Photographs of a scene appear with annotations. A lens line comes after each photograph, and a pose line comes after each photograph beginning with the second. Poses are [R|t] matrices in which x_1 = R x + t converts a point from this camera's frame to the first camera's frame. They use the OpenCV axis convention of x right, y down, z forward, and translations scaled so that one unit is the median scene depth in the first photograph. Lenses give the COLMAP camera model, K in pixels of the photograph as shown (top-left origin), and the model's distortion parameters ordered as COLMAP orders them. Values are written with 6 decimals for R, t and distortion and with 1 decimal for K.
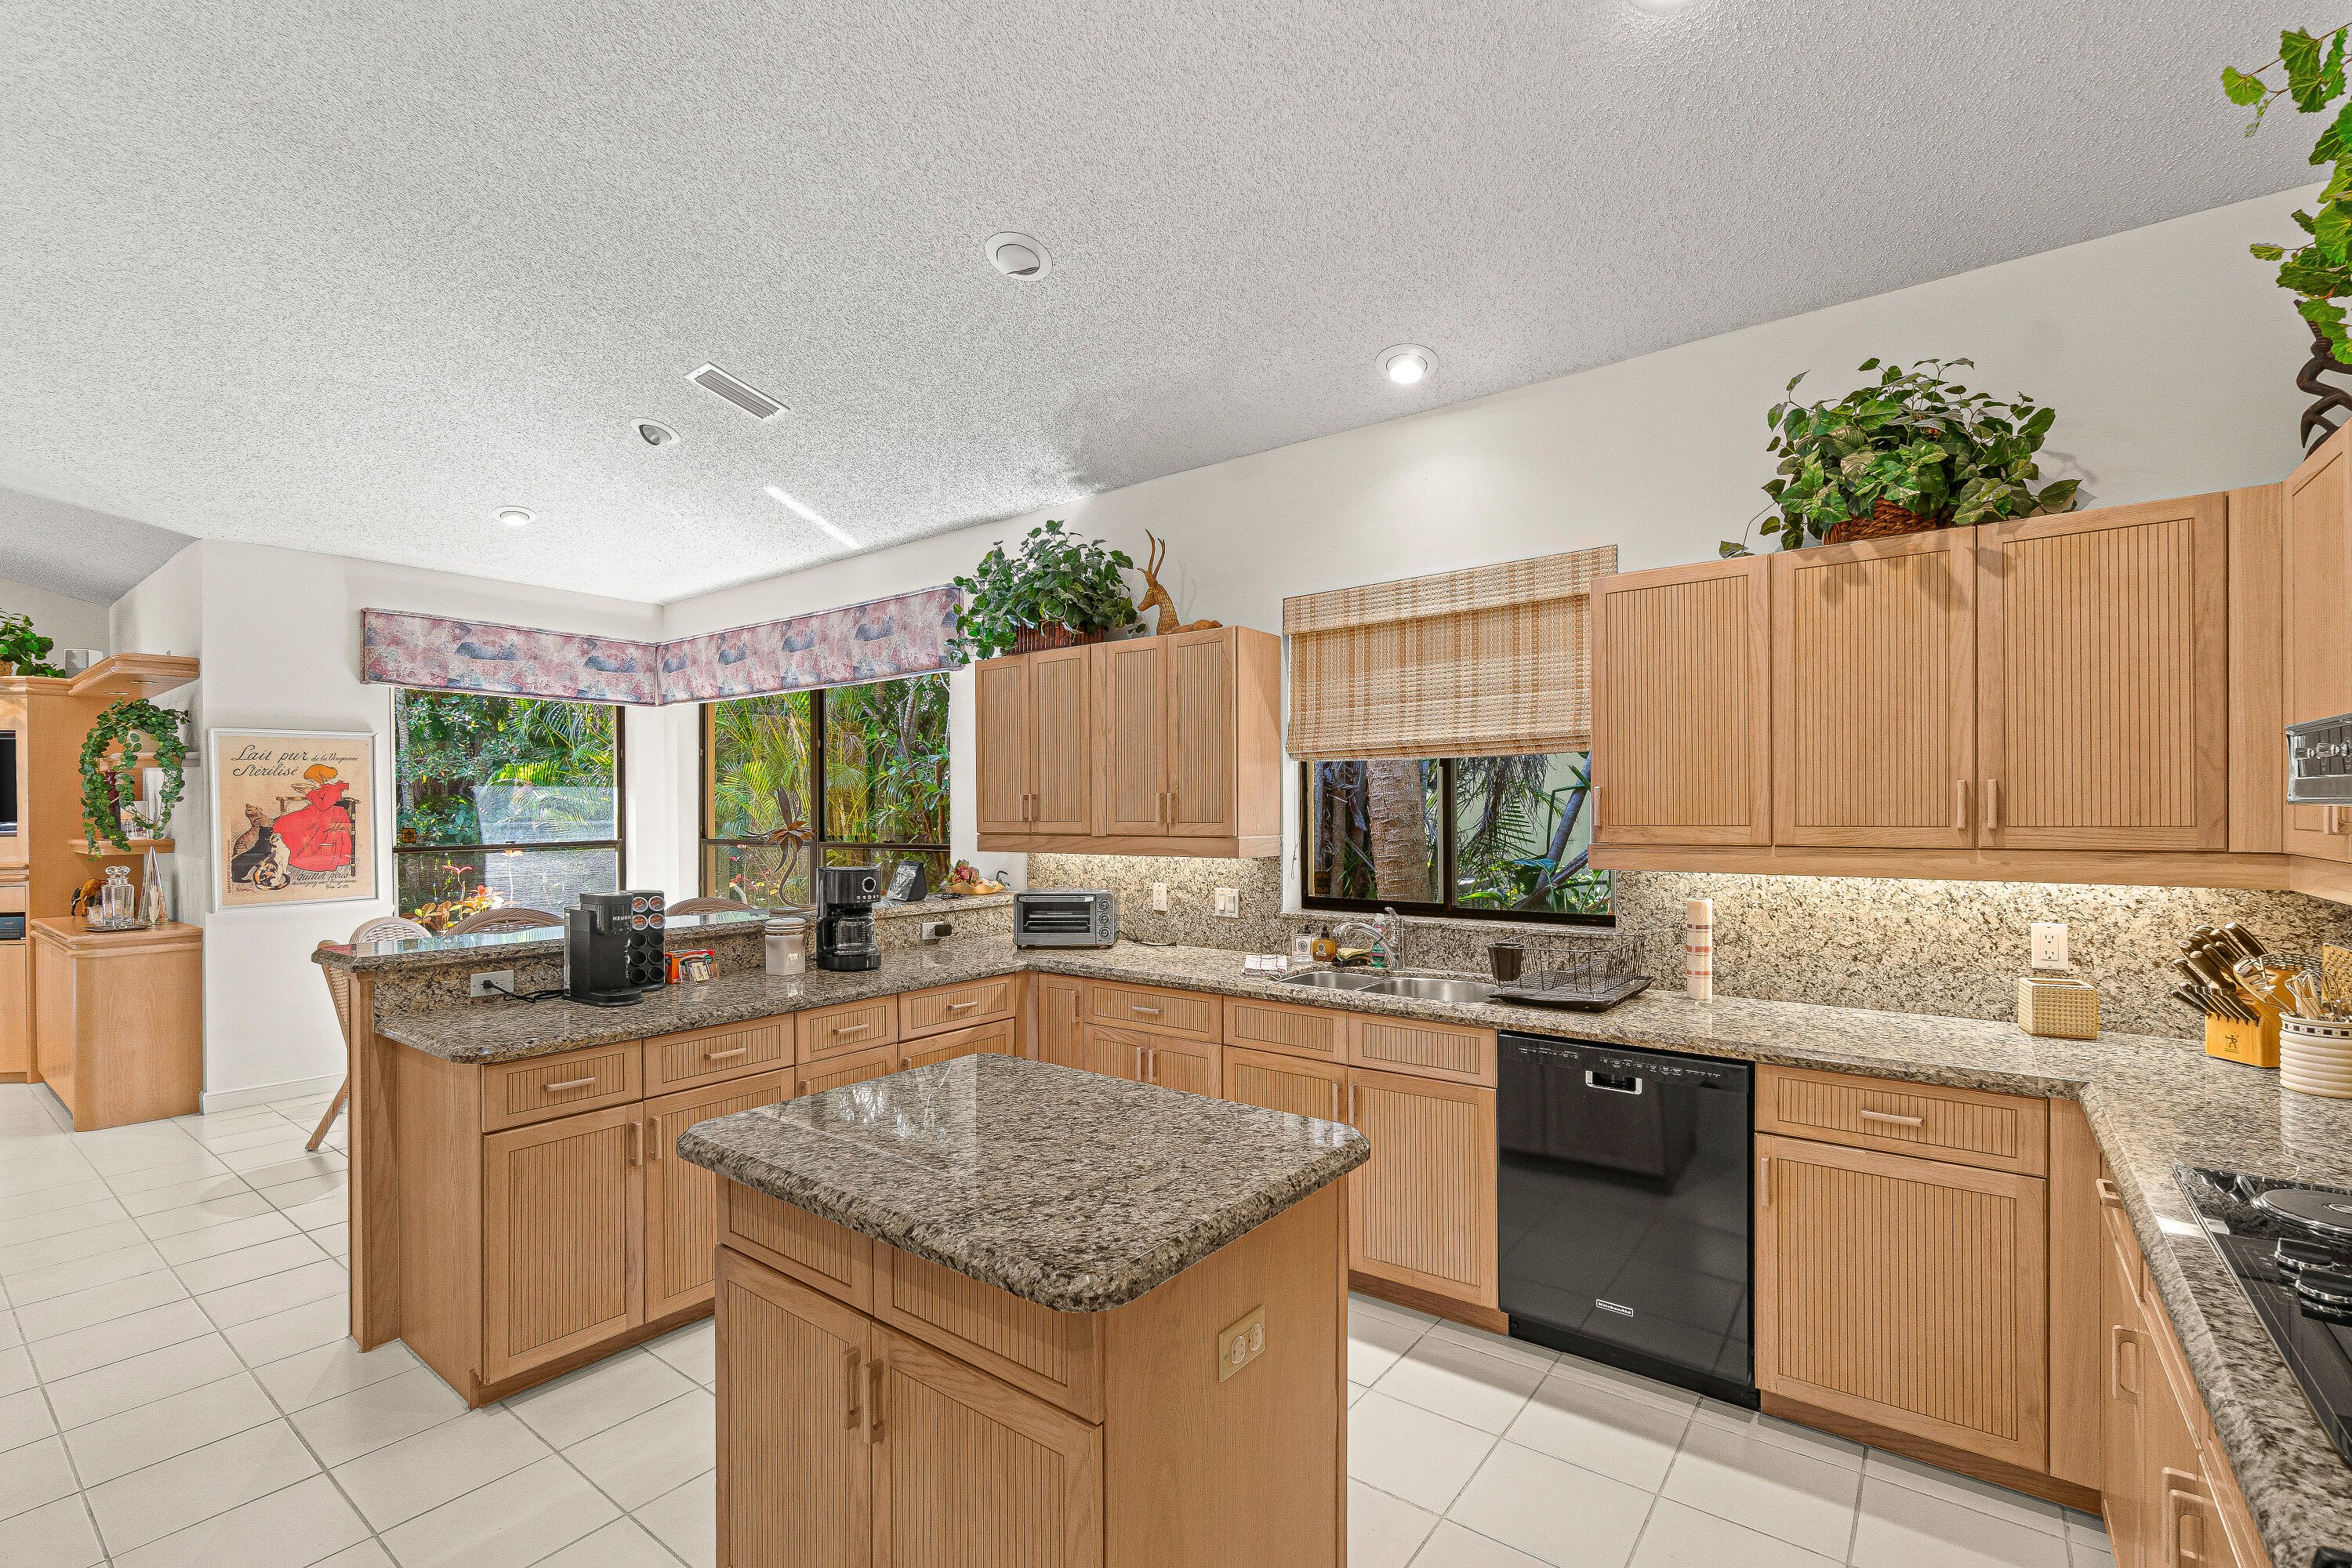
lens RADIAL K [[1007.0, 0, 1179.2], [0, 1007.0, 794.6], [0, 0, 1]] dist [0.003799, 0.000169]
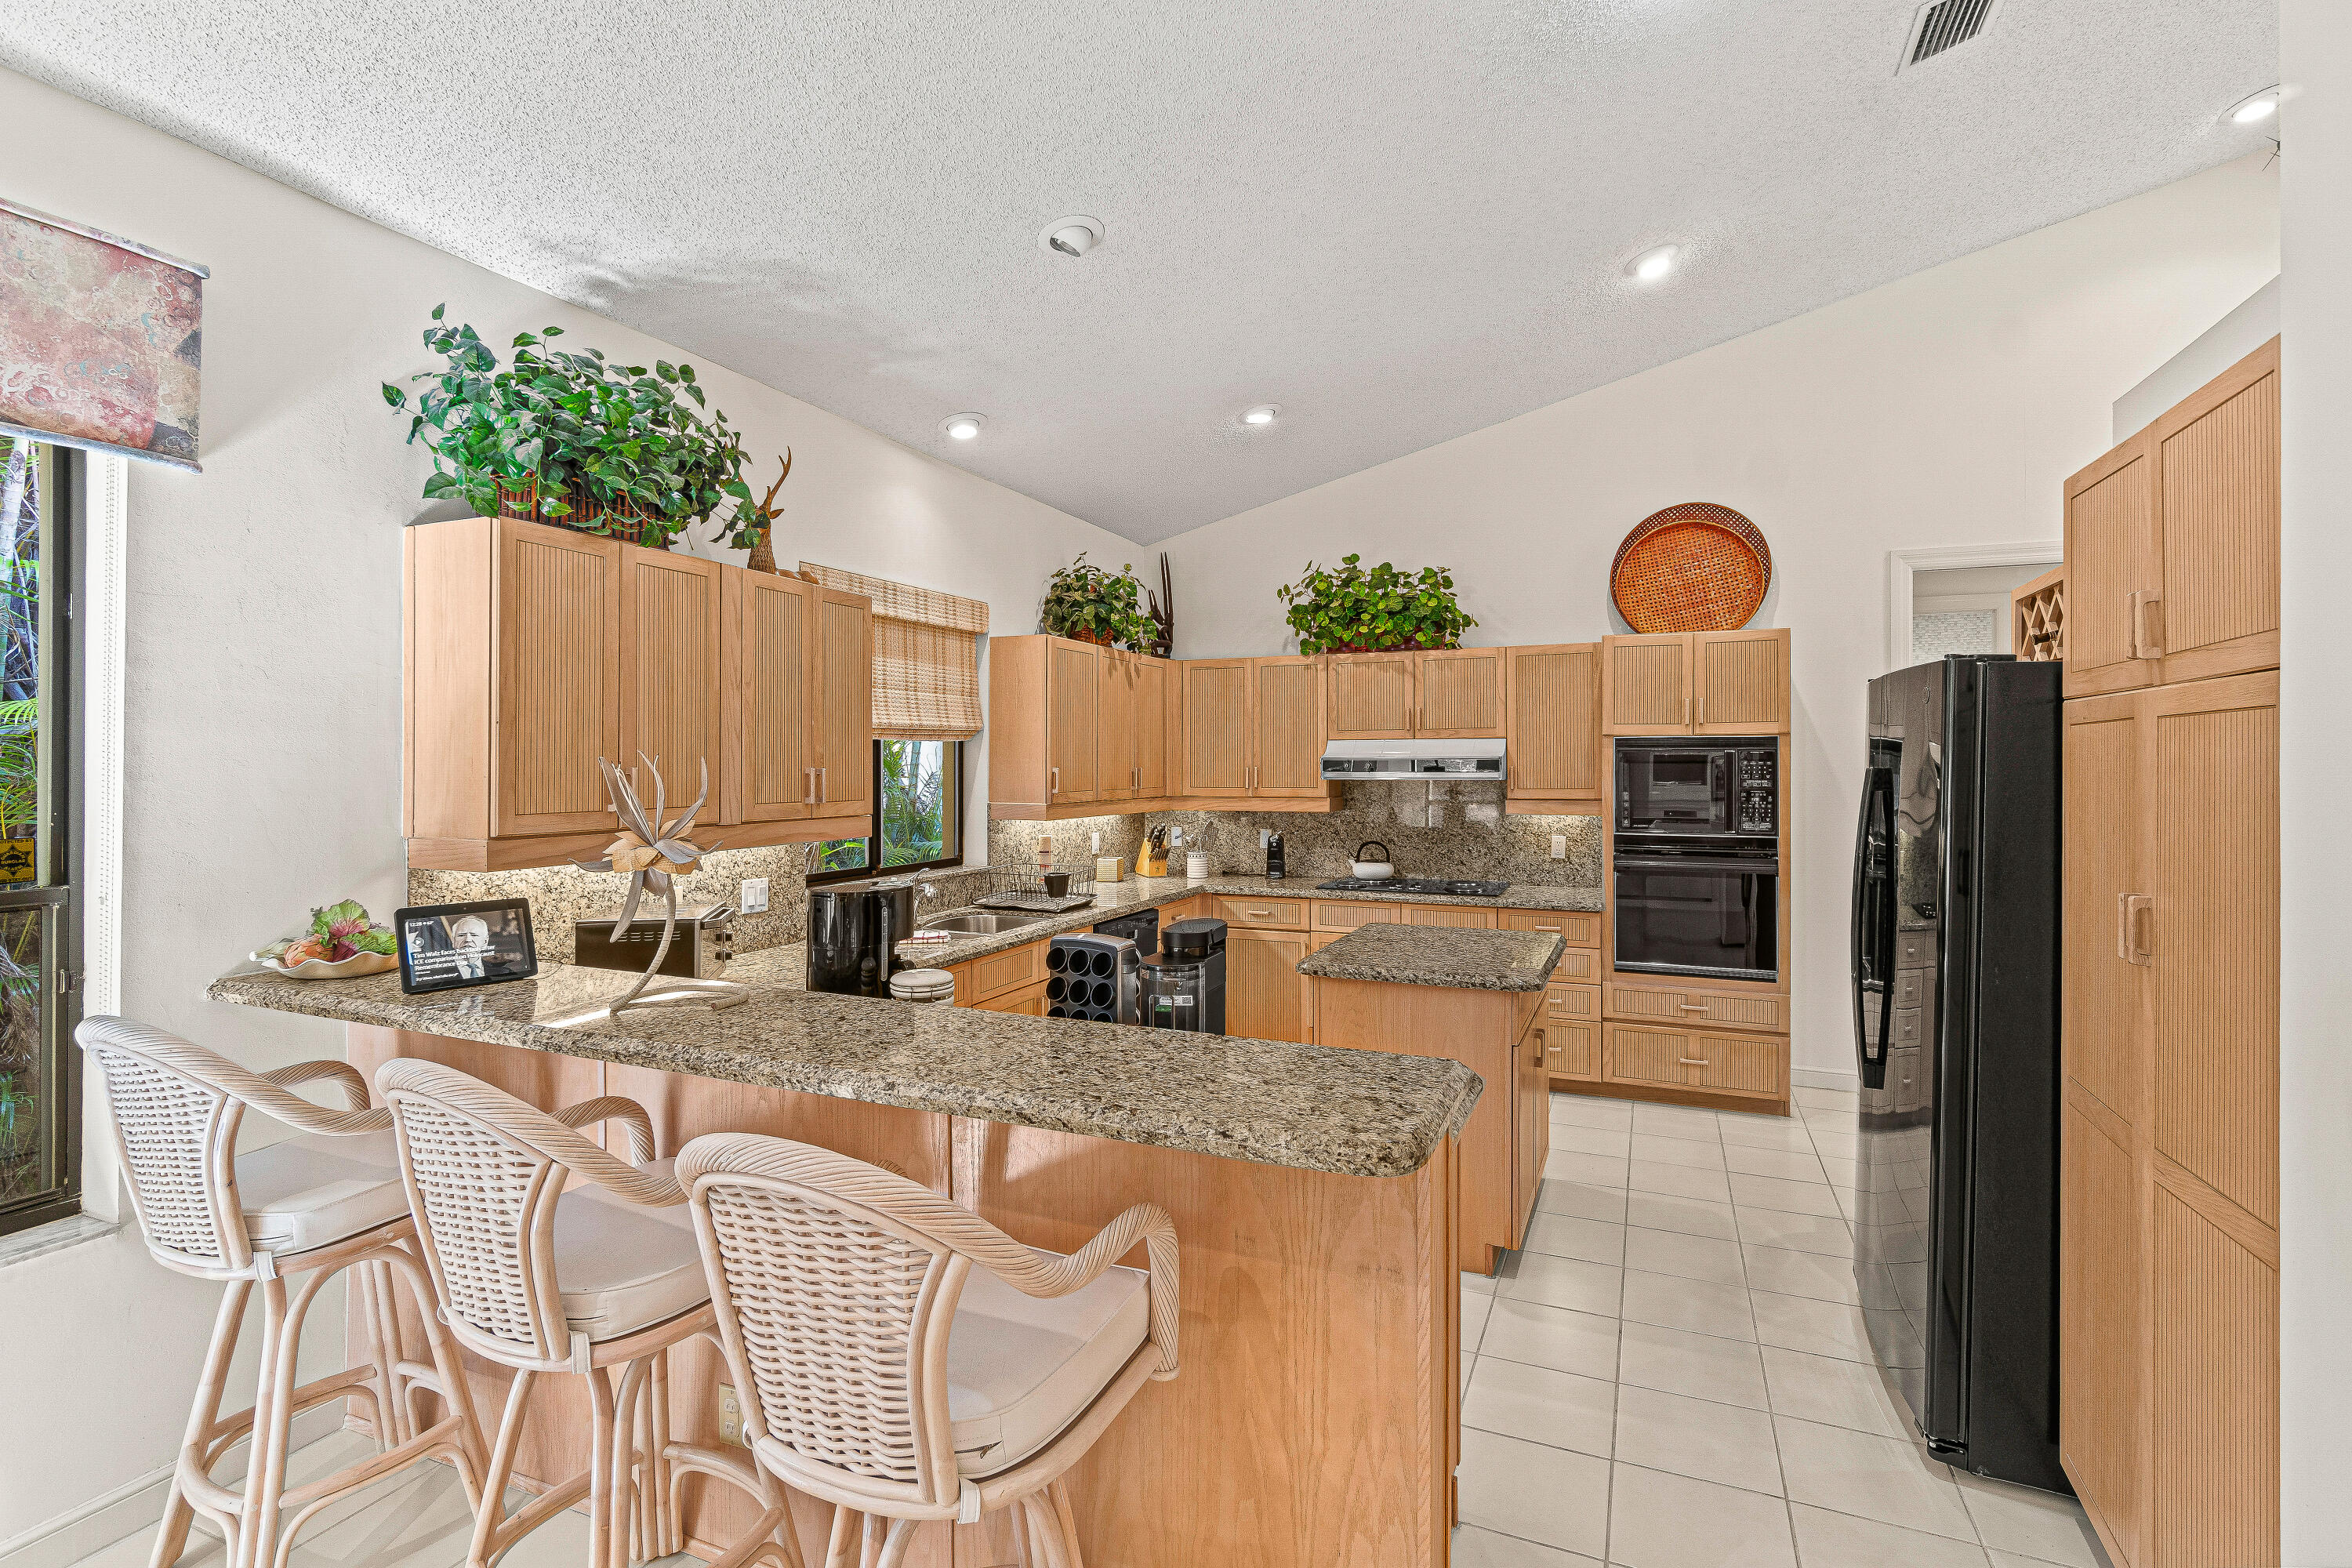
lens RADIAL K [[1082.5, 0, 1176.8], [0, 1082.5, 773.3], [0, 0, 1]] dist [-0.000138, -0.000001]
pose [[-0.239408, 0.002129, 0.970917, -0.932709], [0.001188, 0.999997, -0.001900, 0.005294], [-0.970918, 0.000699, -0.239410, 0.877533]]
